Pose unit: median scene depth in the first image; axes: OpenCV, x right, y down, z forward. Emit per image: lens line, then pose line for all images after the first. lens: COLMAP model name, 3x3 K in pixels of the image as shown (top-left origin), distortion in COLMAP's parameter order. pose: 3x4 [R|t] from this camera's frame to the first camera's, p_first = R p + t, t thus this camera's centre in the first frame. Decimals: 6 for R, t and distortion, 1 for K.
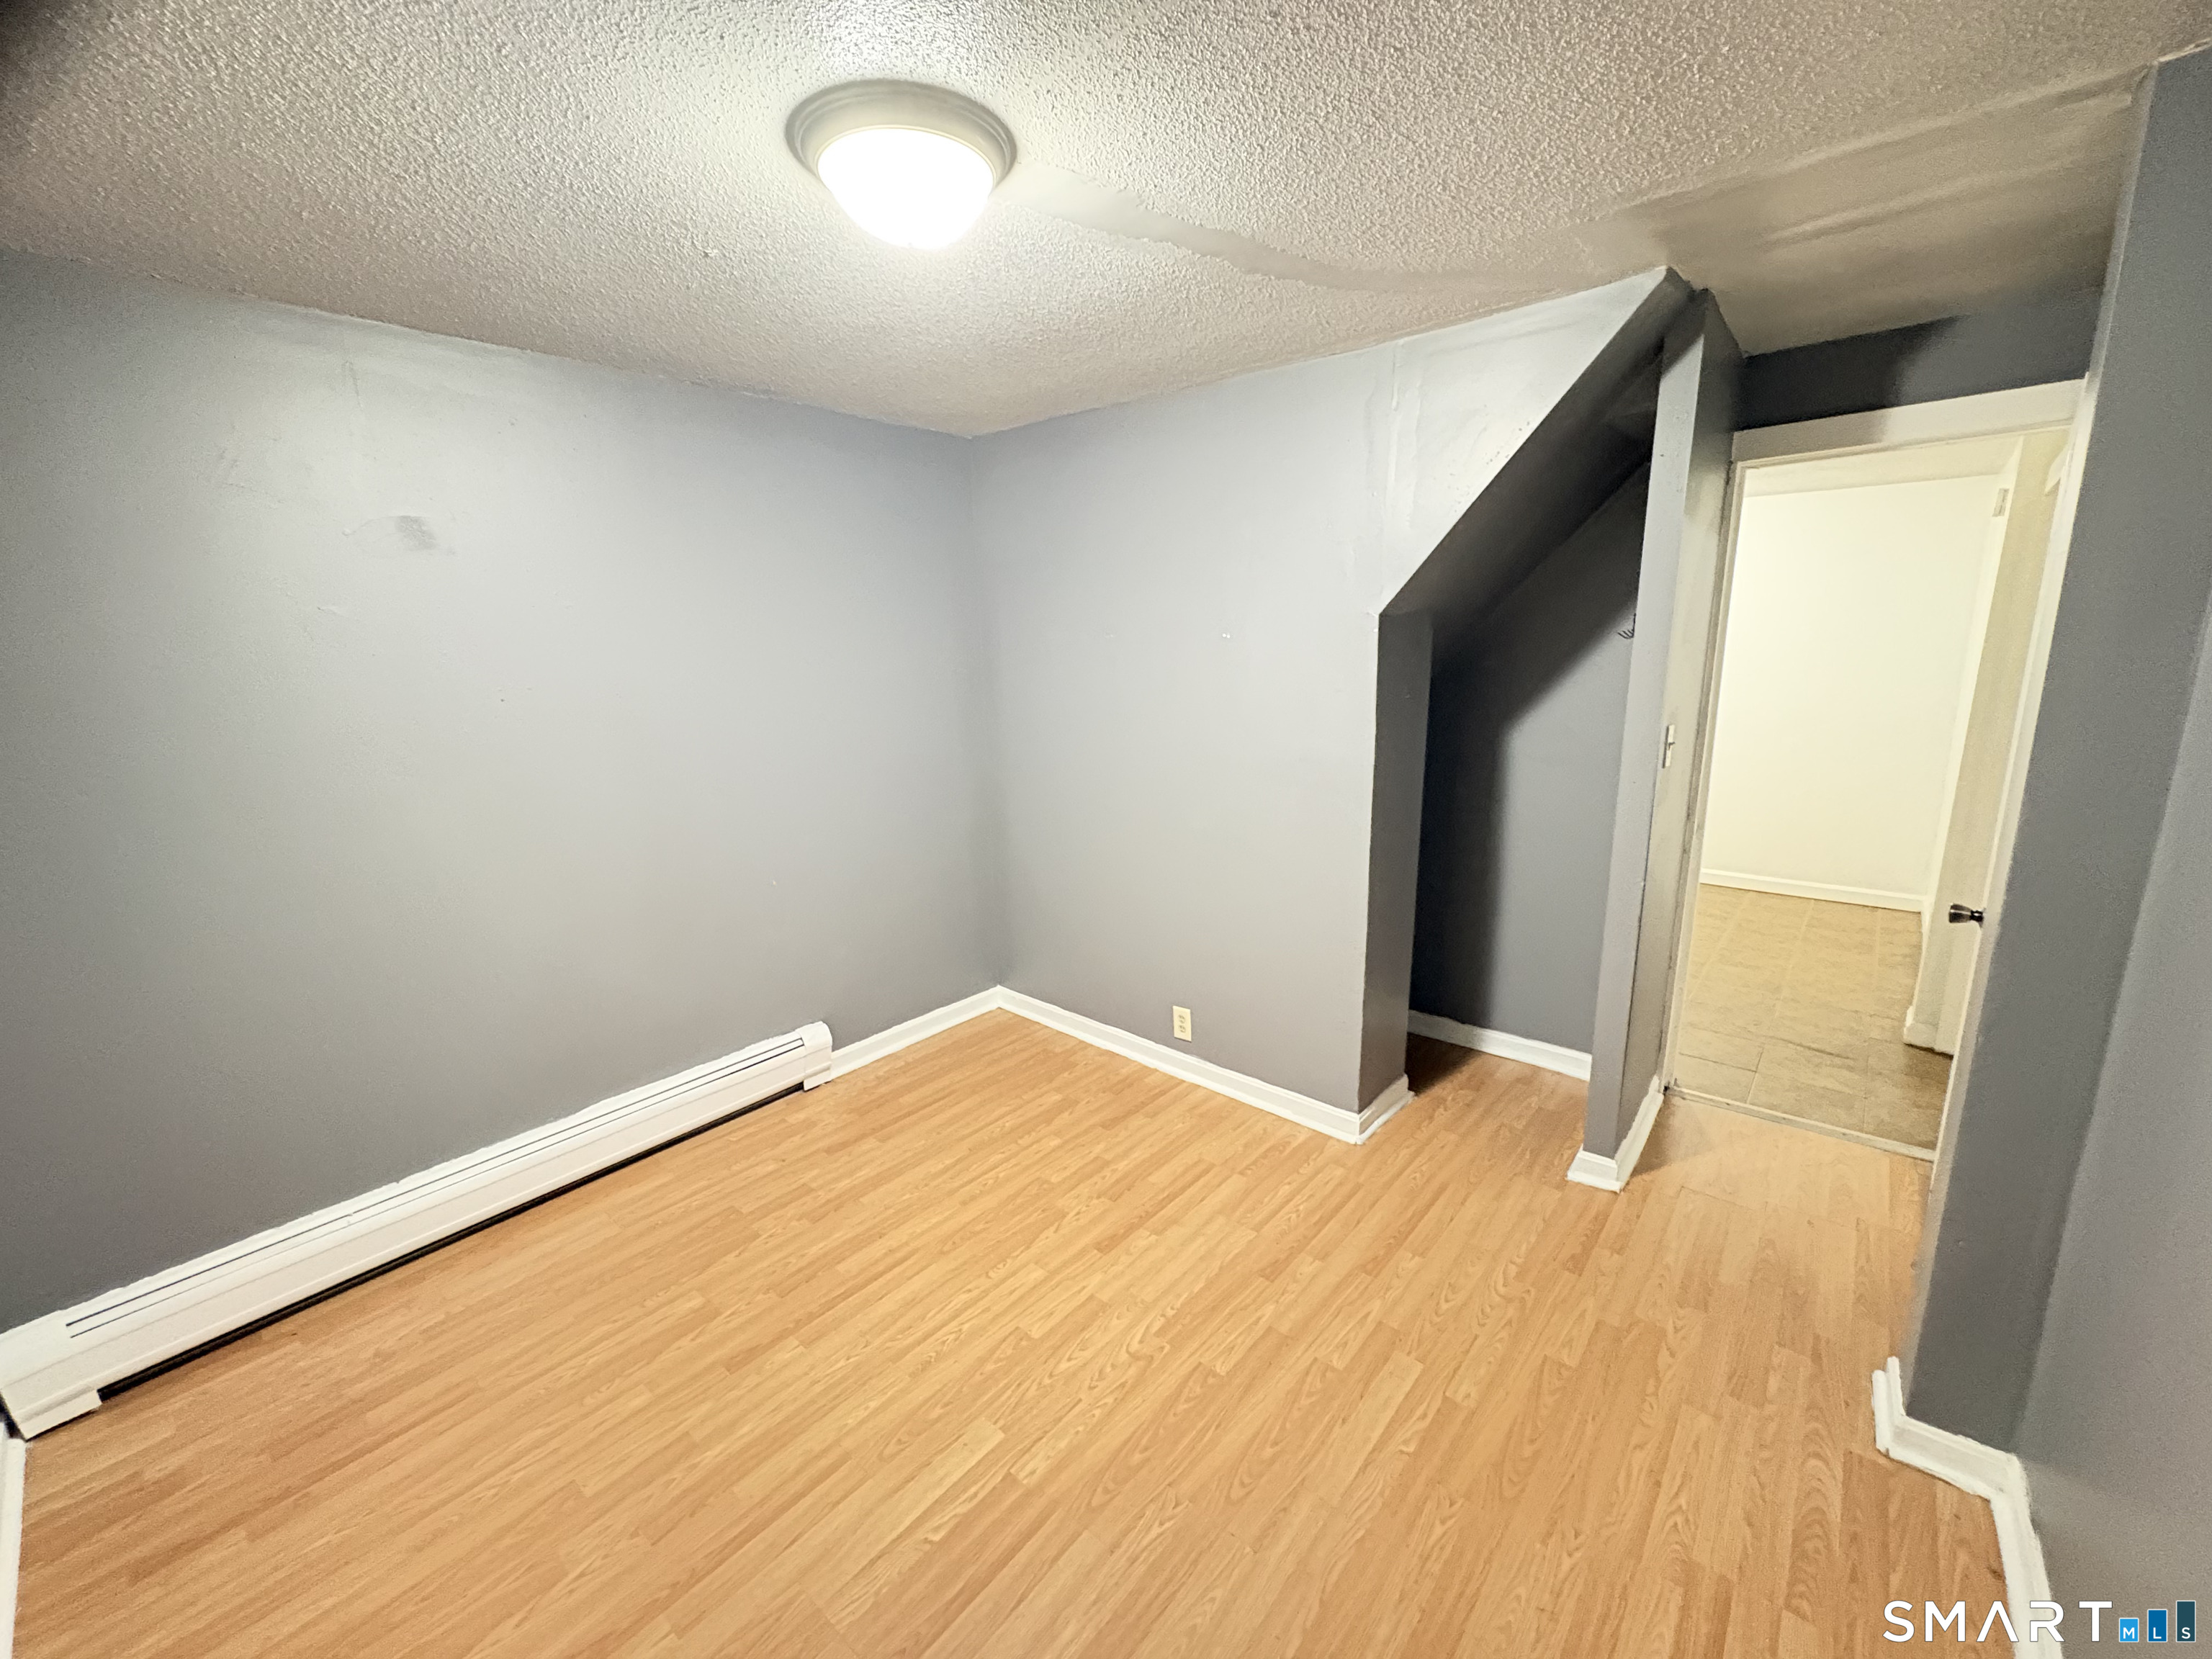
lens RADIAL K [[878.4, 0, 1111.3], [0, 878.4, 830.7], [0, 0, 1]] dist [-0.000702, -0.000037]
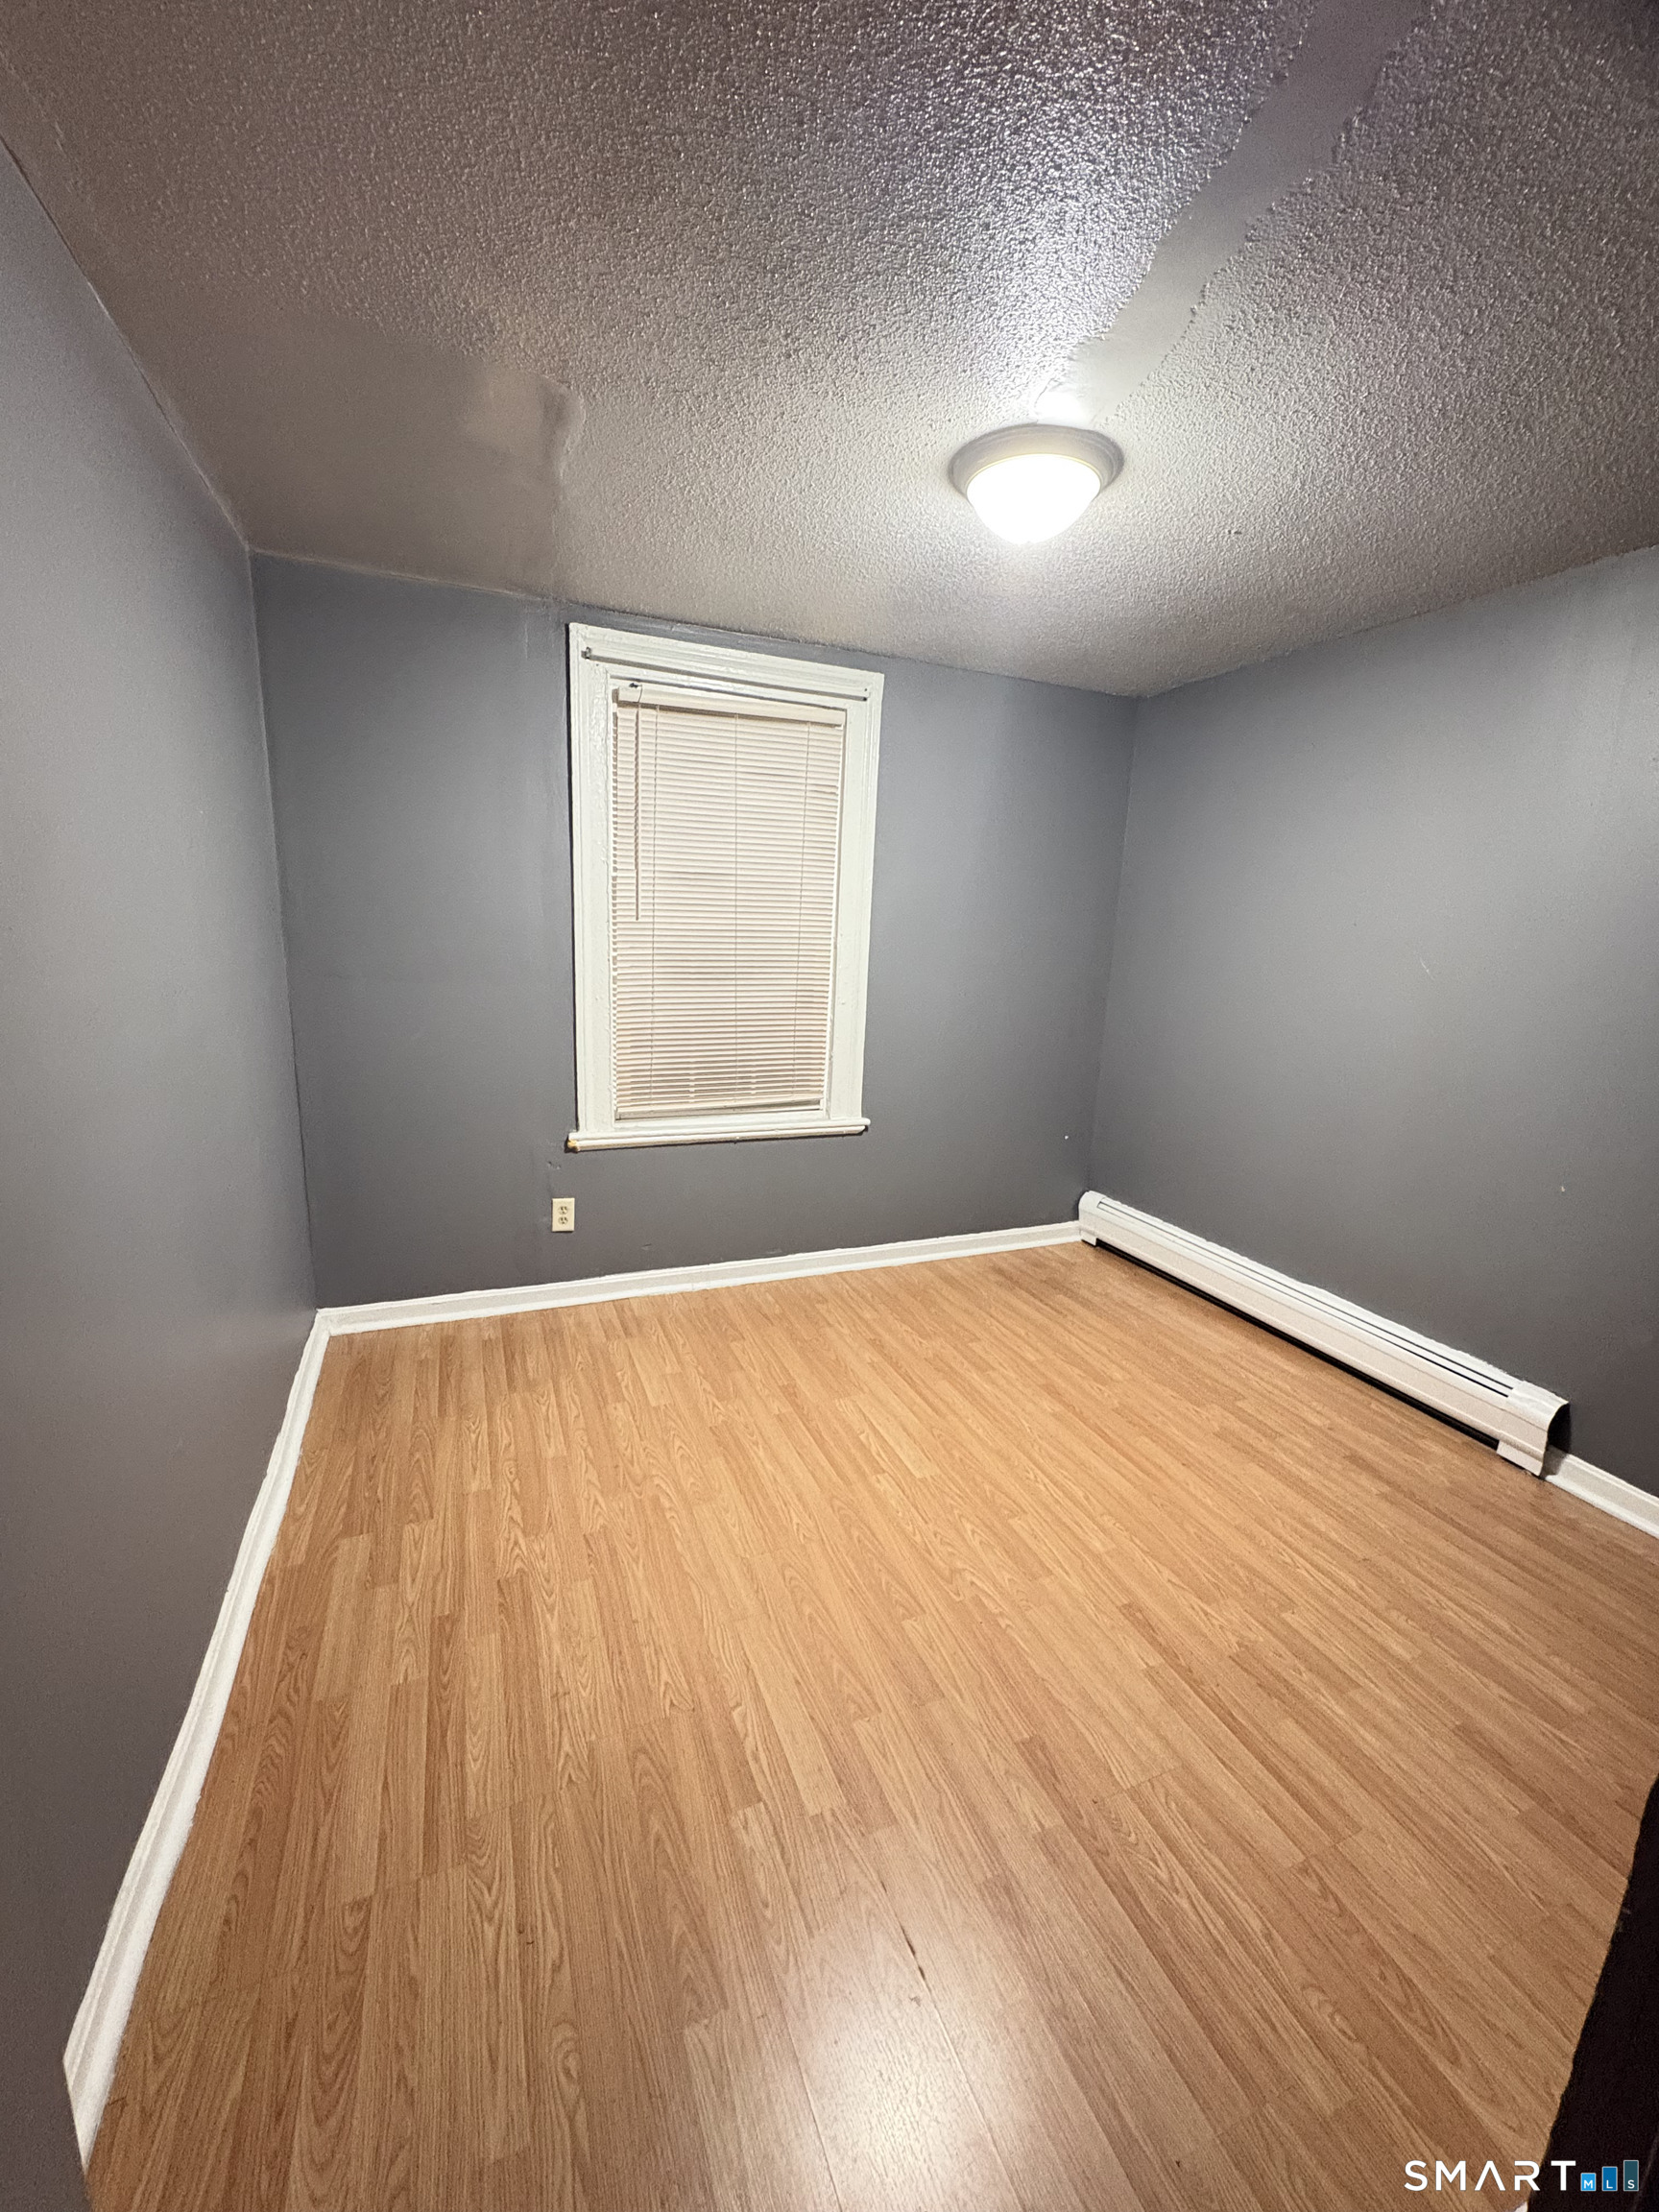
lens RADIAL K [[878.4, 0, 825.4], [0, 878.4, 1097.9], [0, 0, 1]] dist [-0.000702, -0.000037]
pose [[-0.450811, 0.189796, -0.872208, 0.801330], [-0.213995, 0.925657, 0.312033, -0.166424], [0.866589, 0.327316, -0.376681, 0.995081]]
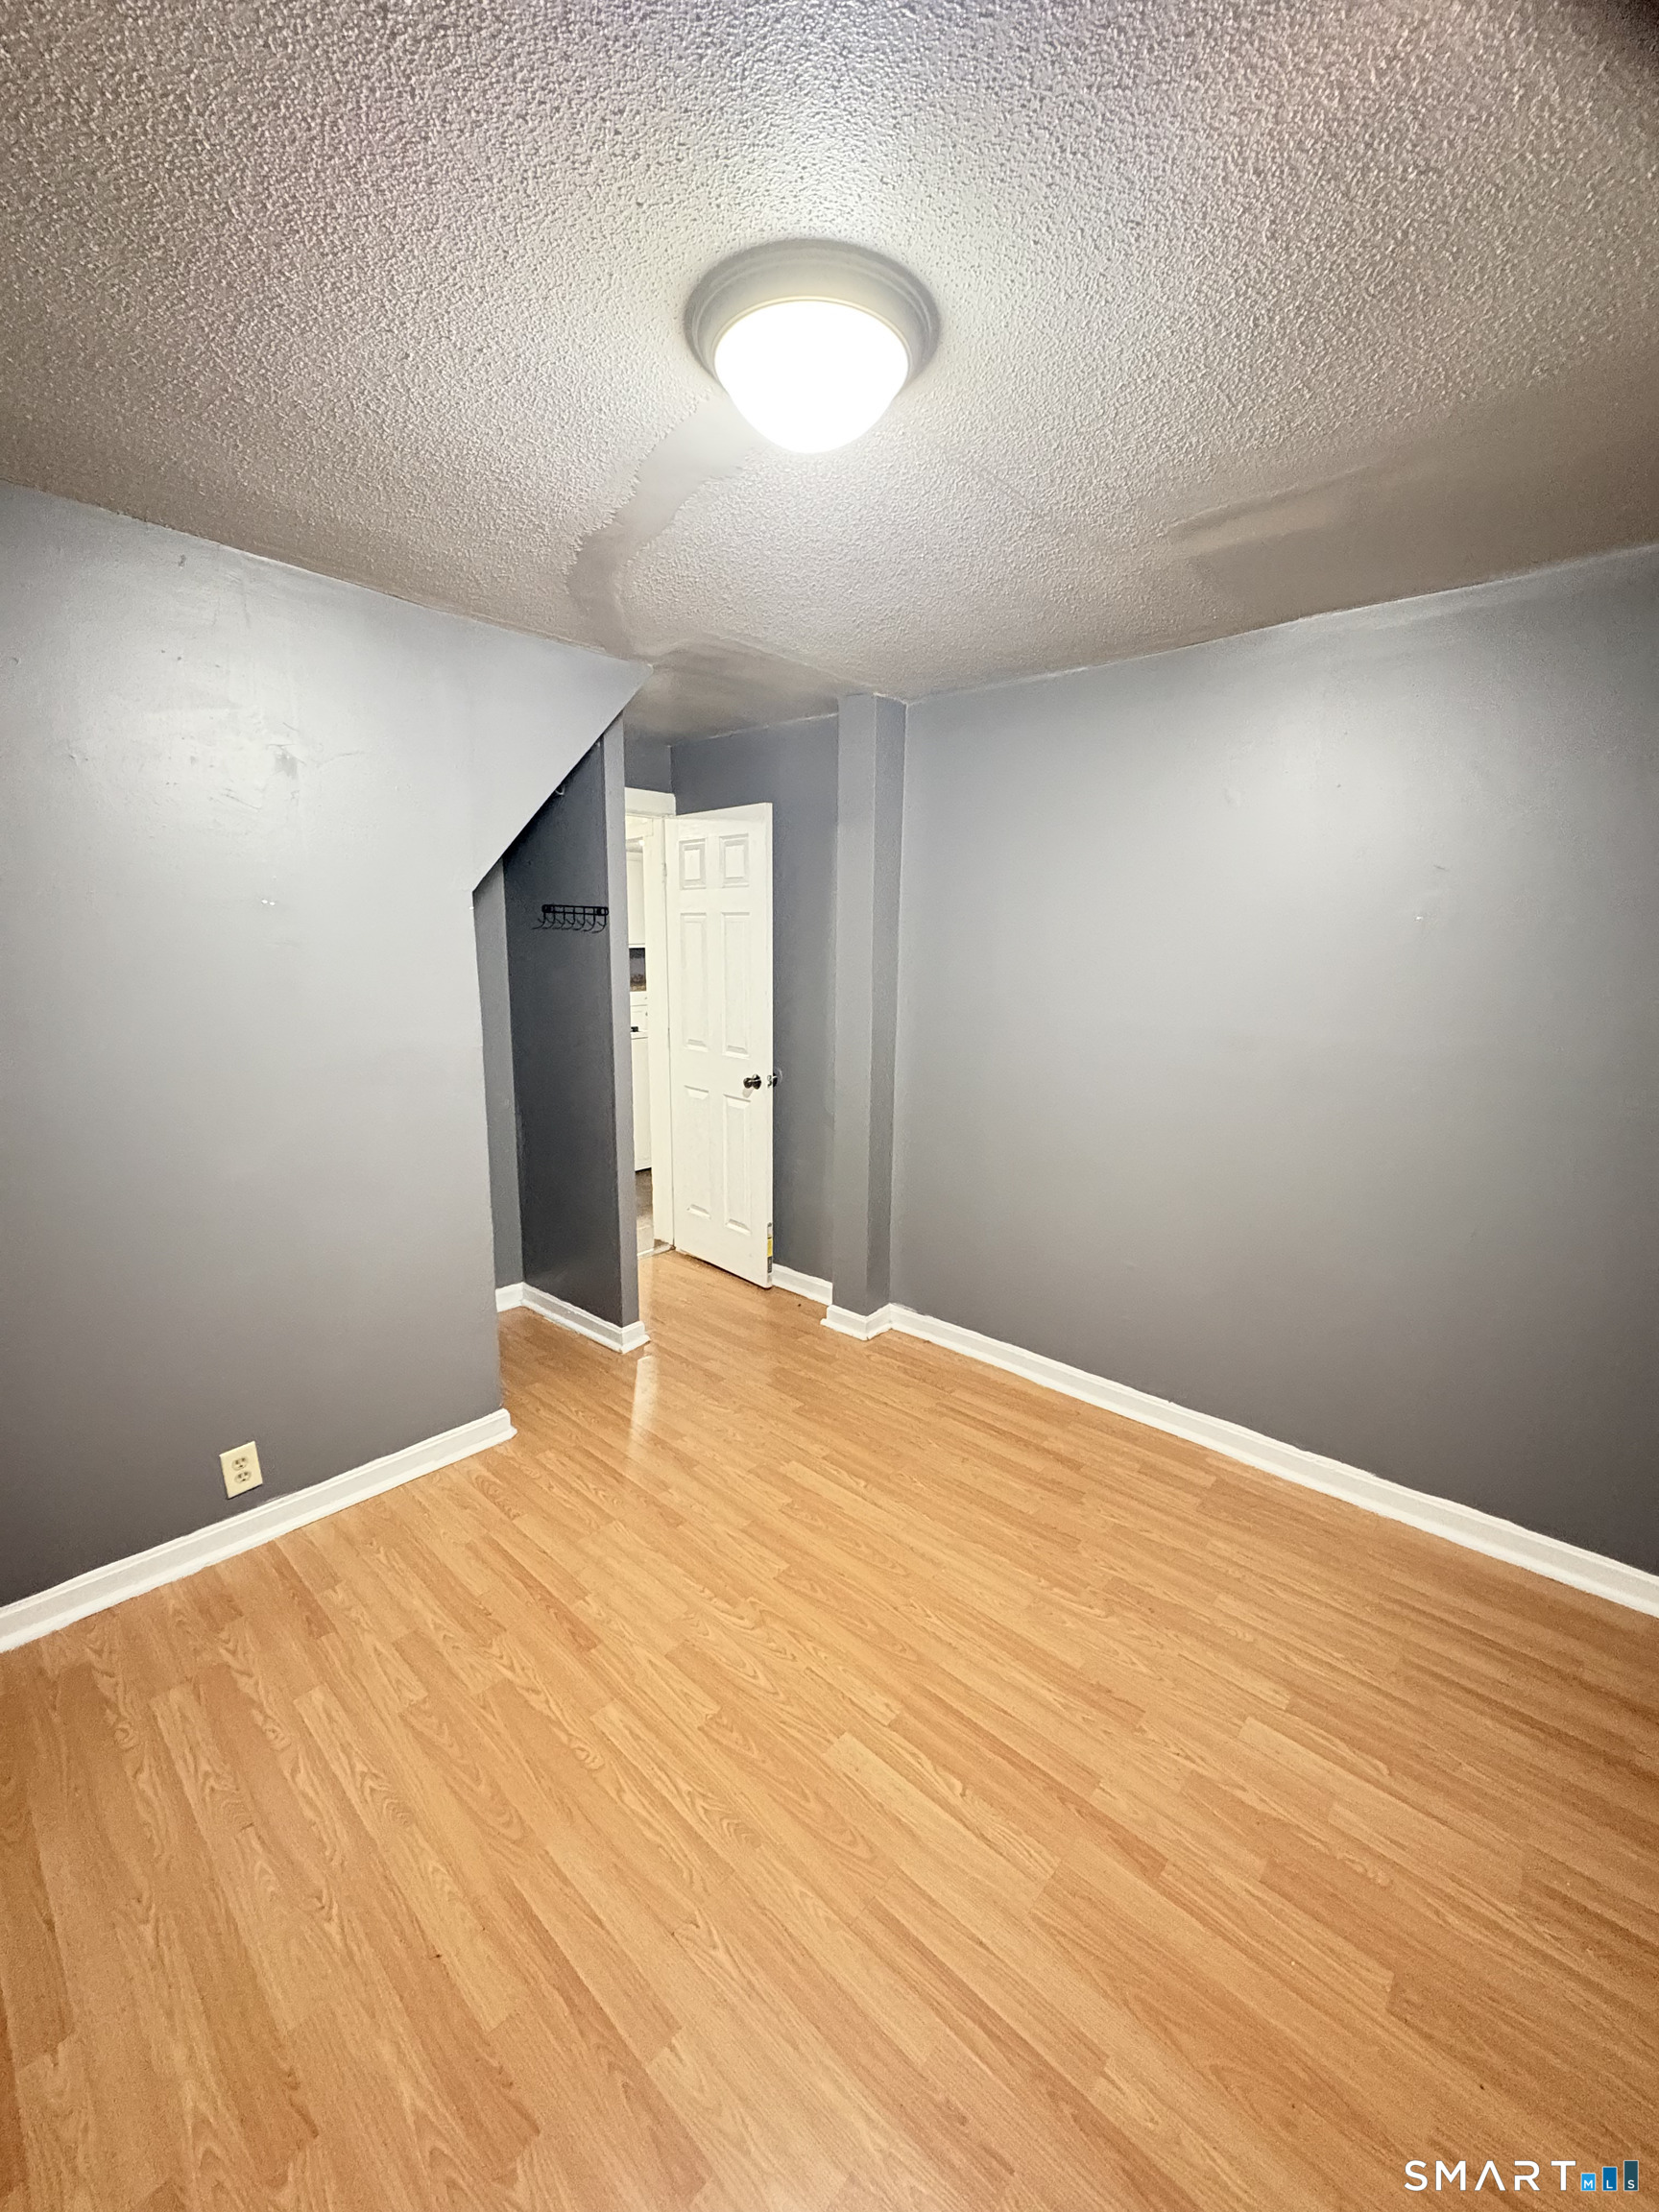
lens RADIAL K [[878.4, 0, 822.1], [0, 878.4, 1106.4], [0, 0, 1]] dist [-0.000702, -0.000037]
pose [[0.028661, -0.162651, 0.986267, -0.800686], [0.195941, 0.968445, 0.154018, -0.103812], [-0.980197, 0.188836, 0.059626, 0.705436]]
